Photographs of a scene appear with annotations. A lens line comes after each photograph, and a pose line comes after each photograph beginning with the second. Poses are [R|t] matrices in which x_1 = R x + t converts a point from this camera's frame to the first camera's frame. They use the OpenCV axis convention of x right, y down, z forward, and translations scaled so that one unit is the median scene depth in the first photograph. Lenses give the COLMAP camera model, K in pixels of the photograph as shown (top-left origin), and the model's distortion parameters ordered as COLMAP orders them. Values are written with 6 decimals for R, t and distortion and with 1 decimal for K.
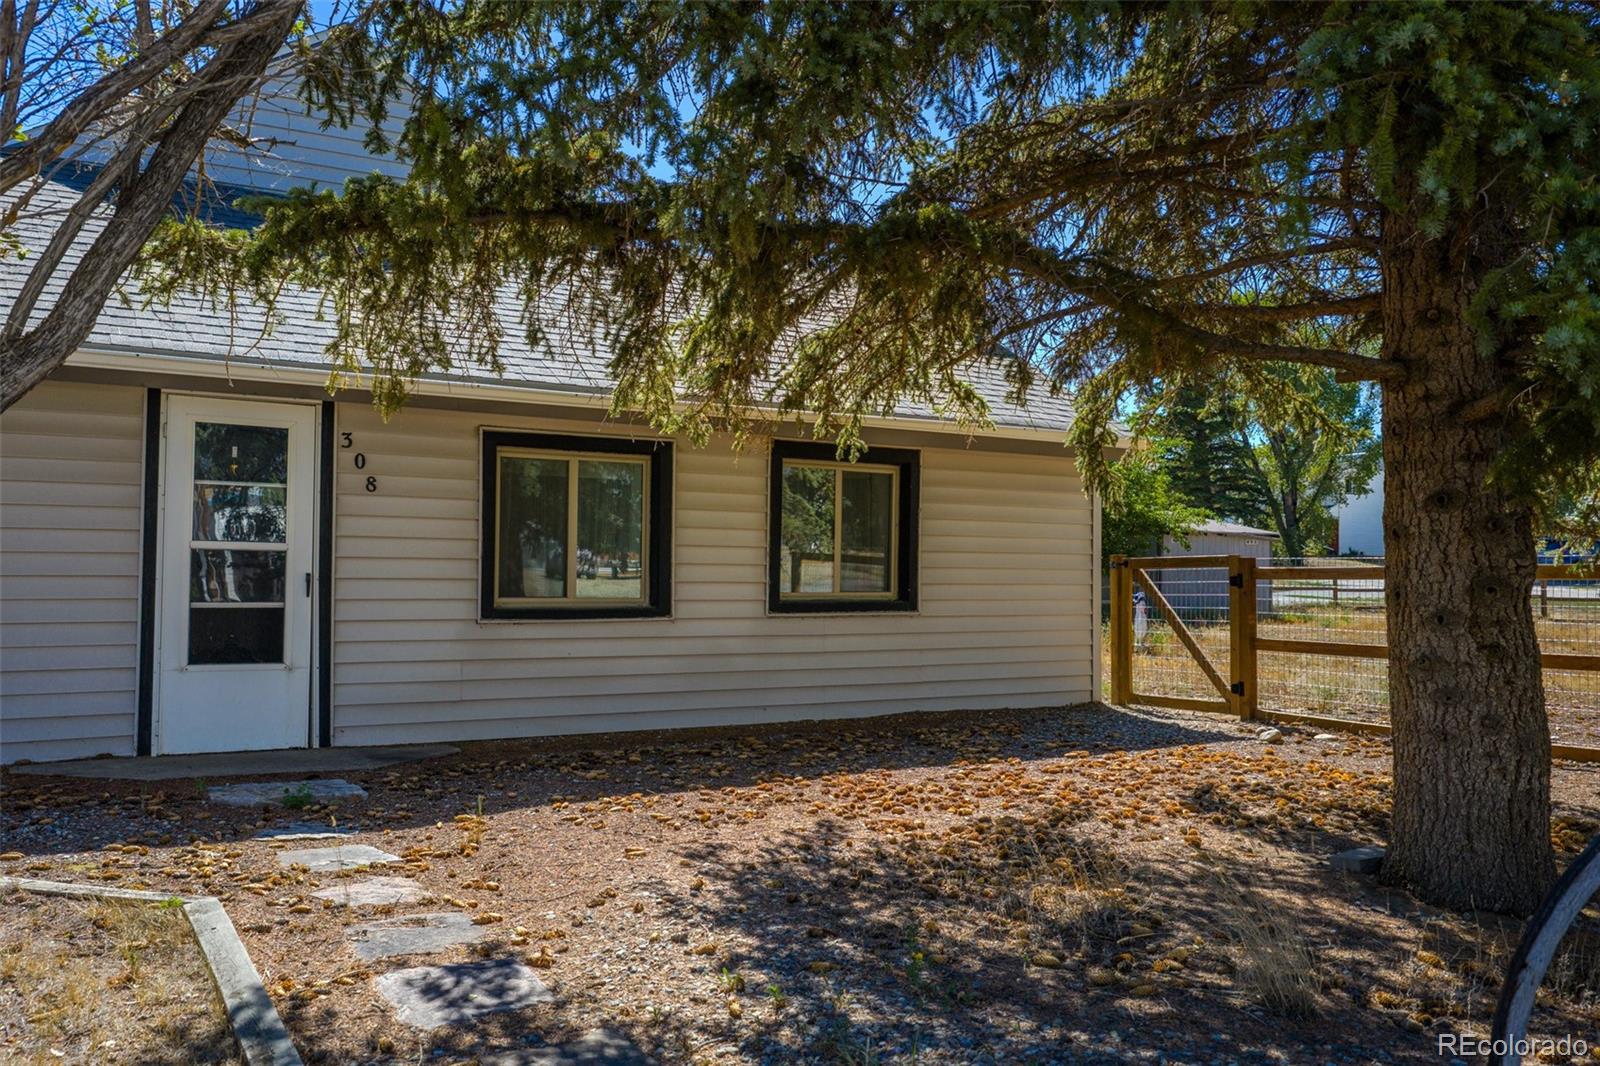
lens RADIAL K [[1311.5, 0, 798.9], [0, 1311.5, 561.9], [0, 0, 1]] dist [0.006423, -0.009538]
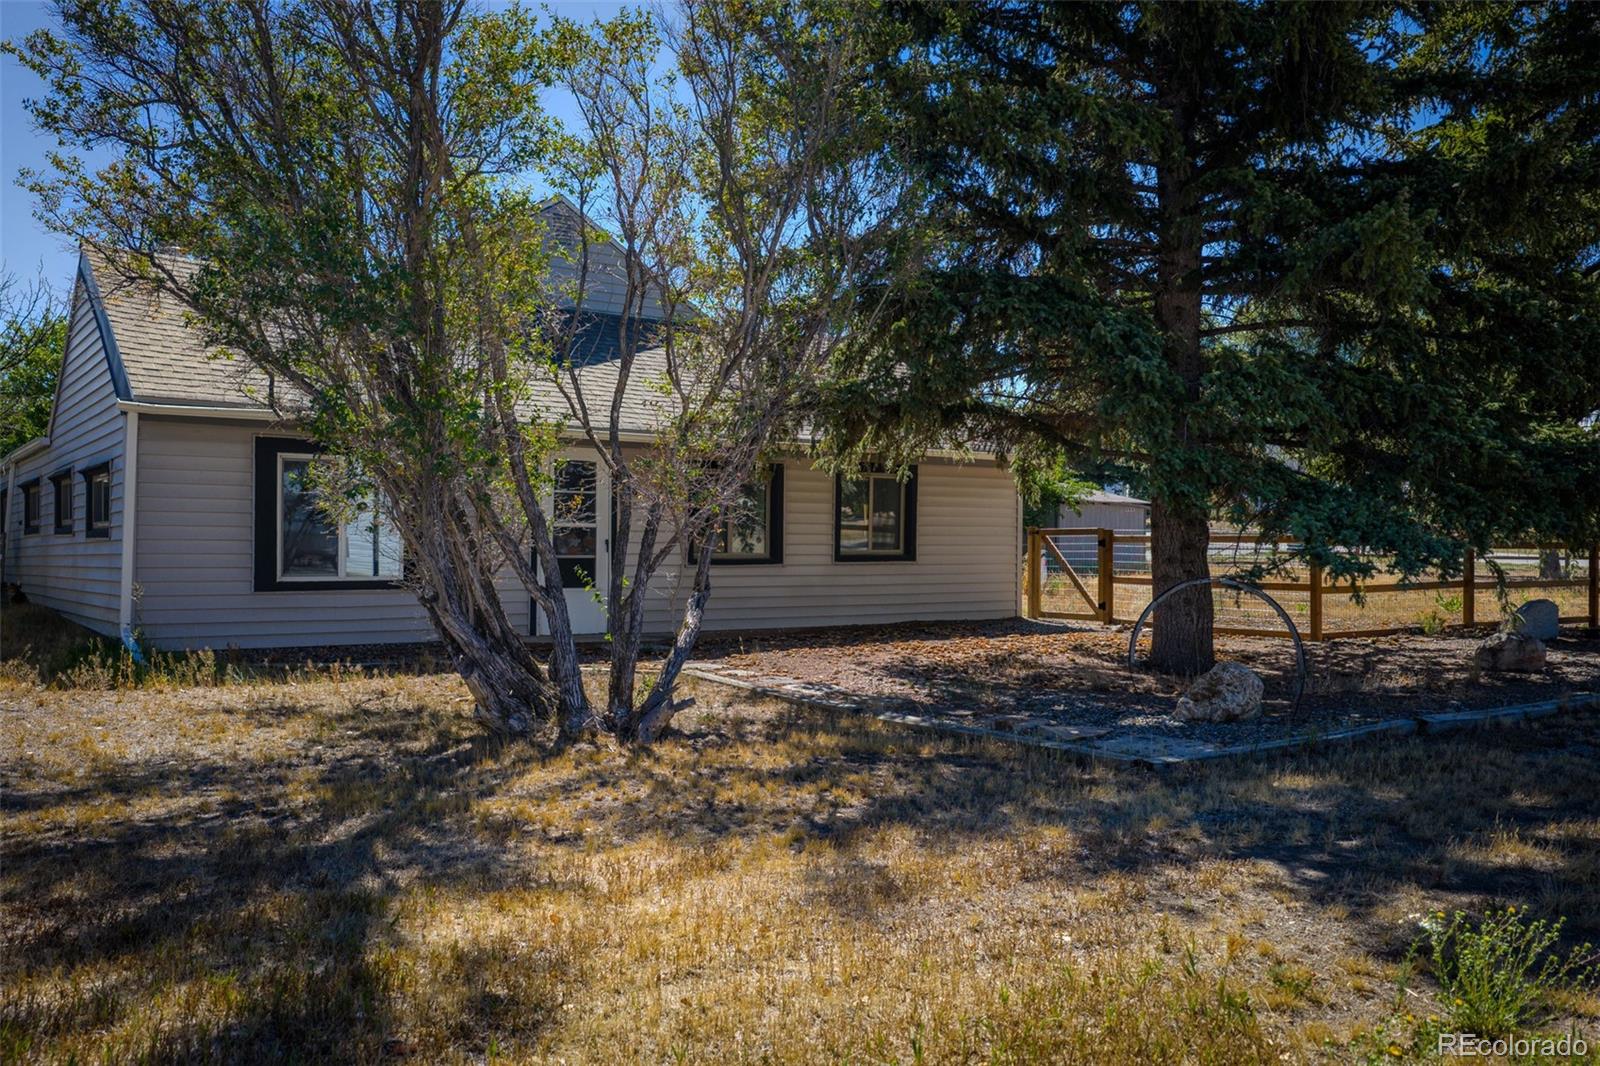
lens RADIAL K [[1311.5, 0, 798.9], [0, 1311.5, 561.9], [0, 0, 1]] dist [0.006423, -0.009538]
pose [[0.997254, 0.000022, 0.074053, -0.185442], [-0.002529, 0.999427, 0.033760, -0.017832], [-0.074009, -0.033855, 0.996683, -0.670059]]
